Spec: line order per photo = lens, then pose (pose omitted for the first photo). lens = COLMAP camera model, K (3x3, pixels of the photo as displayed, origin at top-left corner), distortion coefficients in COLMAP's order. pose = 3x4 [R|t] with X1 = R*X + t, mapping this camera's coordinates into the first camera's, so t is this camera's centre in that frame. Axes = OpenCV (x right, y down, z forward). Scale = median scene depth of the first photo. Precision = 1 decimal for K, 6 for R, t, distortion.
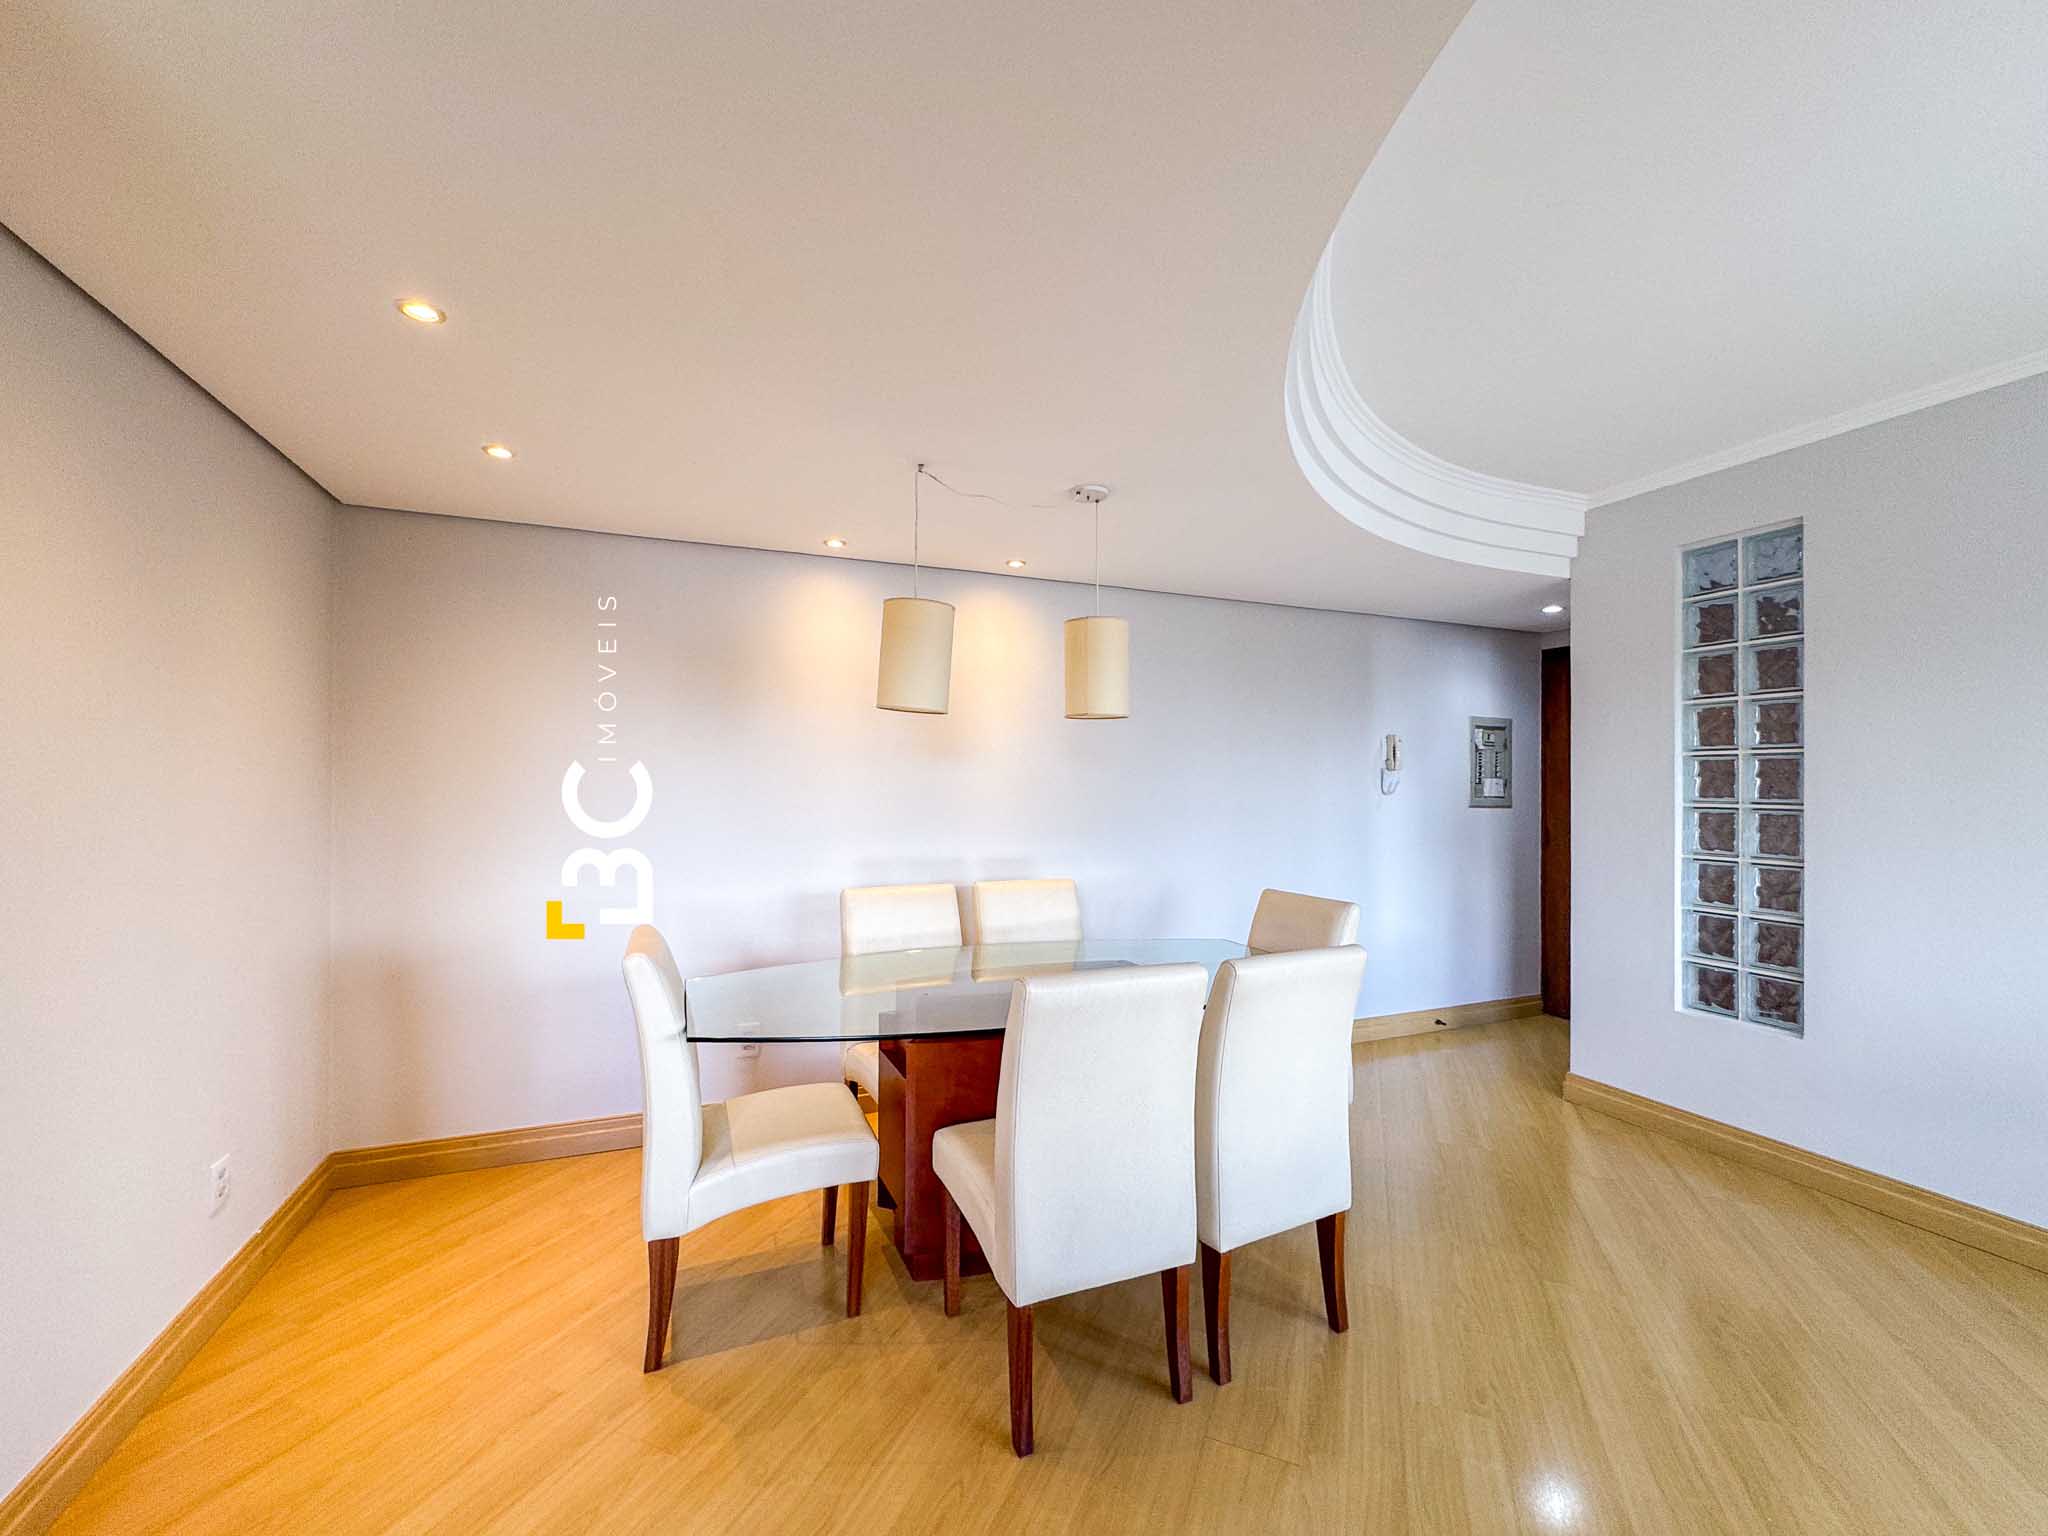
lens RADIAL K [[838.7, 0, 1037.4], [0, 838.7, 765.2], [0, 0, 1]] dist [-0.001524, 0.000798]
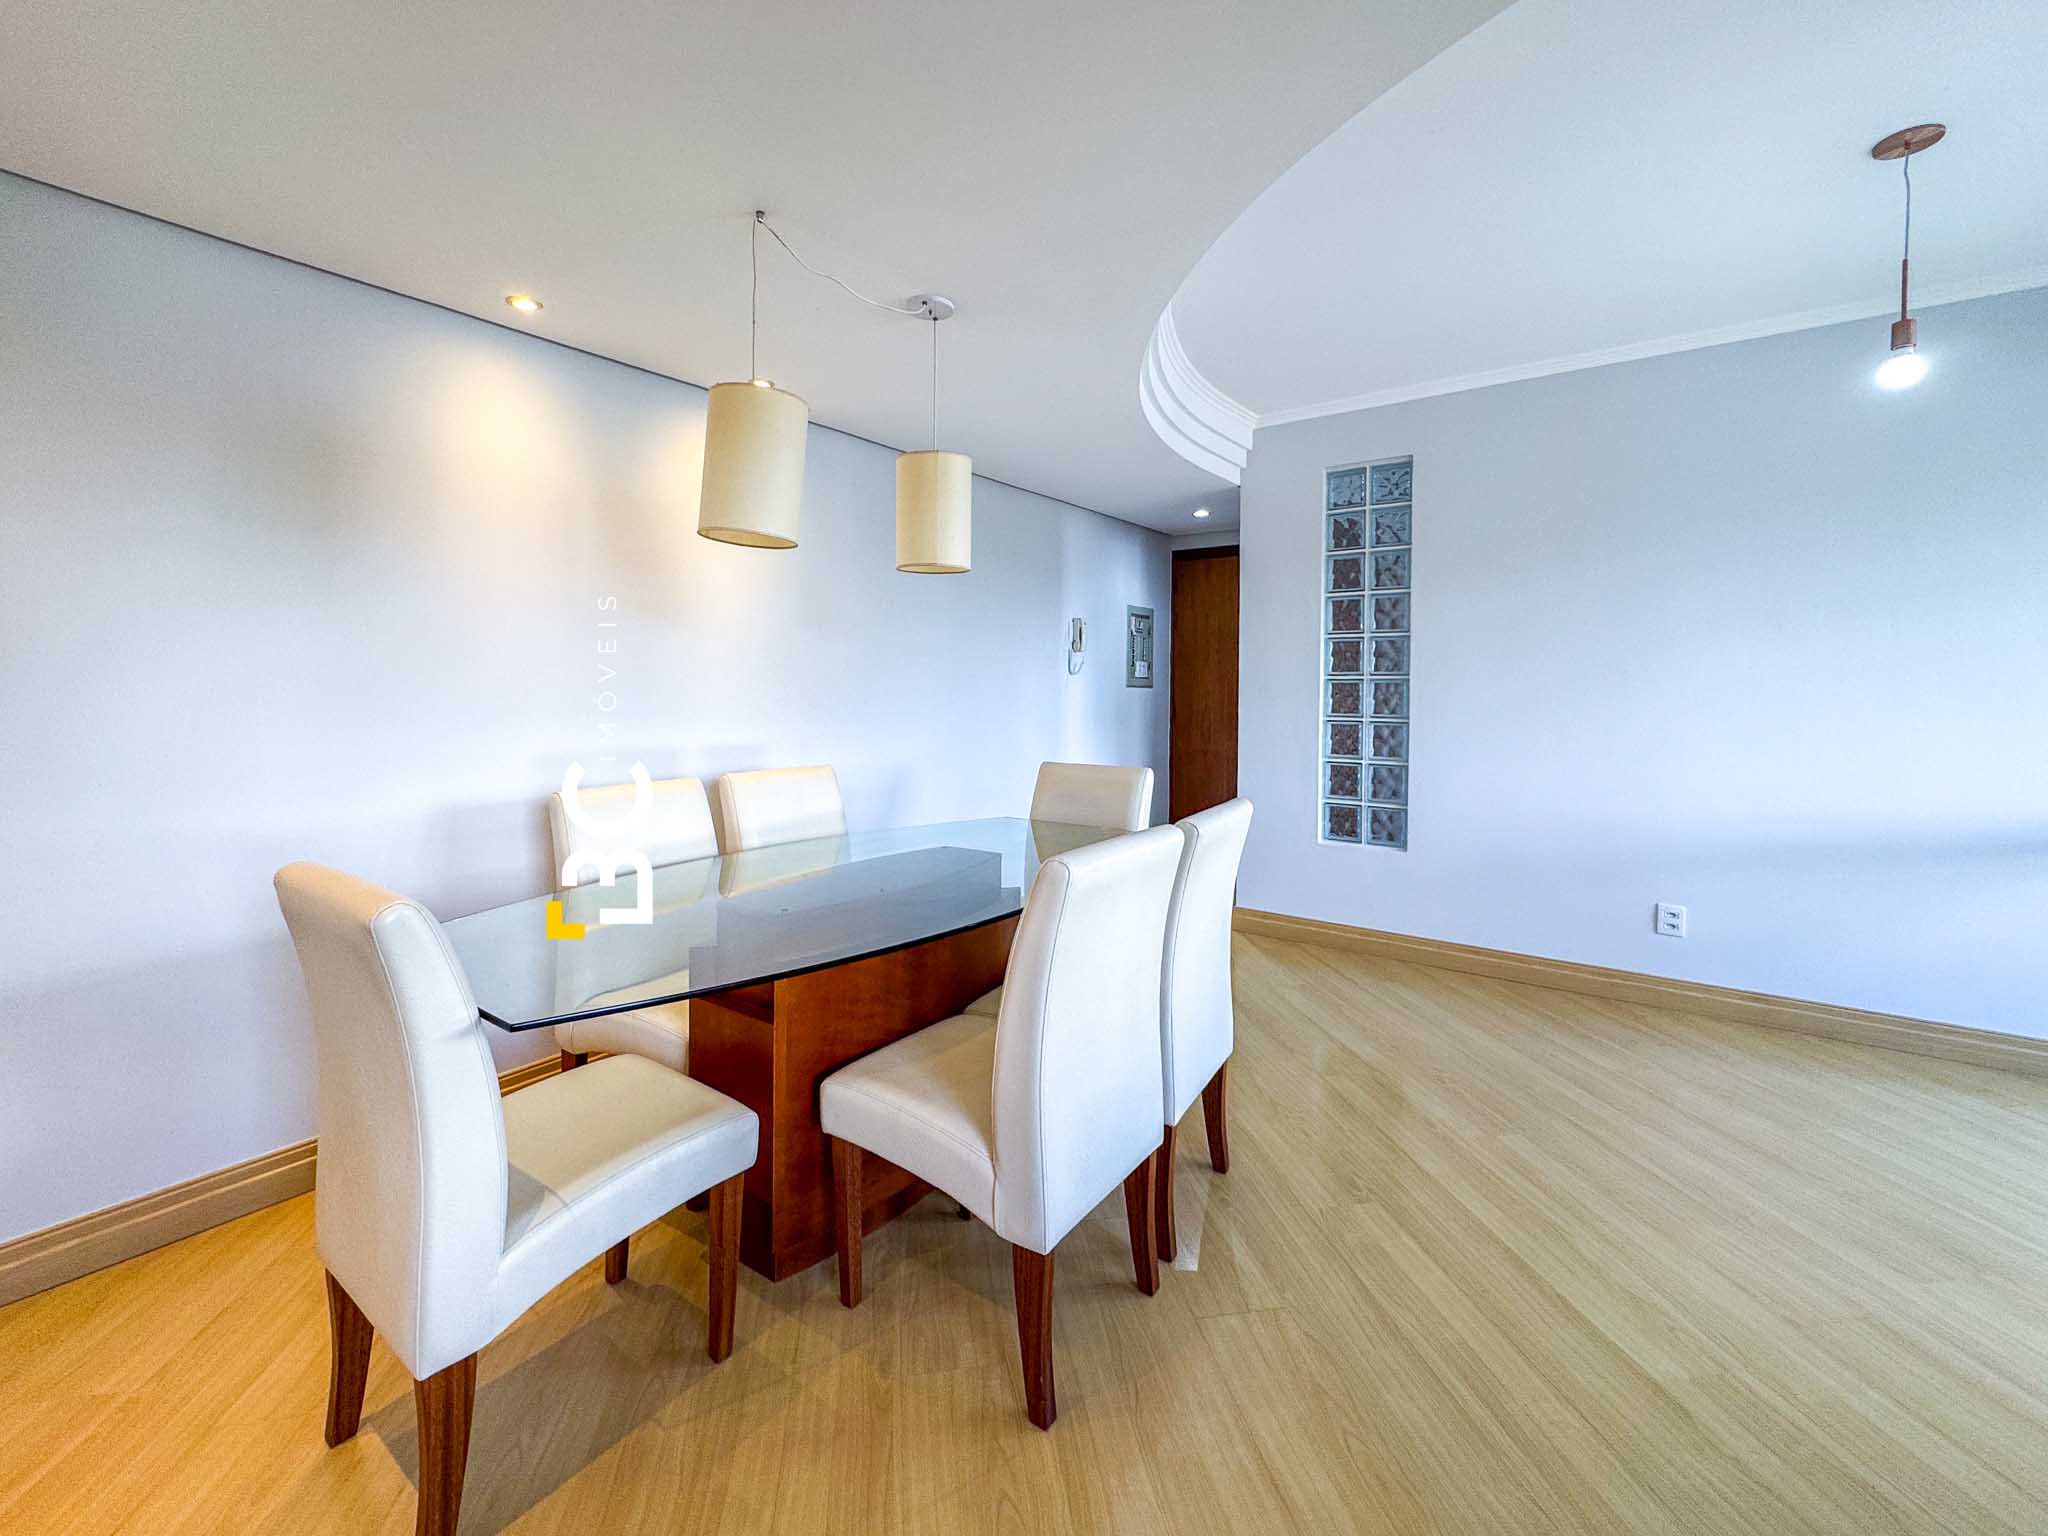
lens RADIAL K [[838.7, 0, 1002.0], [0, 838.7, 691.1], [0, 0, 1]] dist [-0.001524, 0.000798]
pose [[0.849500, -0.006092, 0.527553, -0.304338], [-0.008522, 0.999644, 0.025265, 0.041898], [-0.527520, -0.025959, 0.849146, 0.204879]]
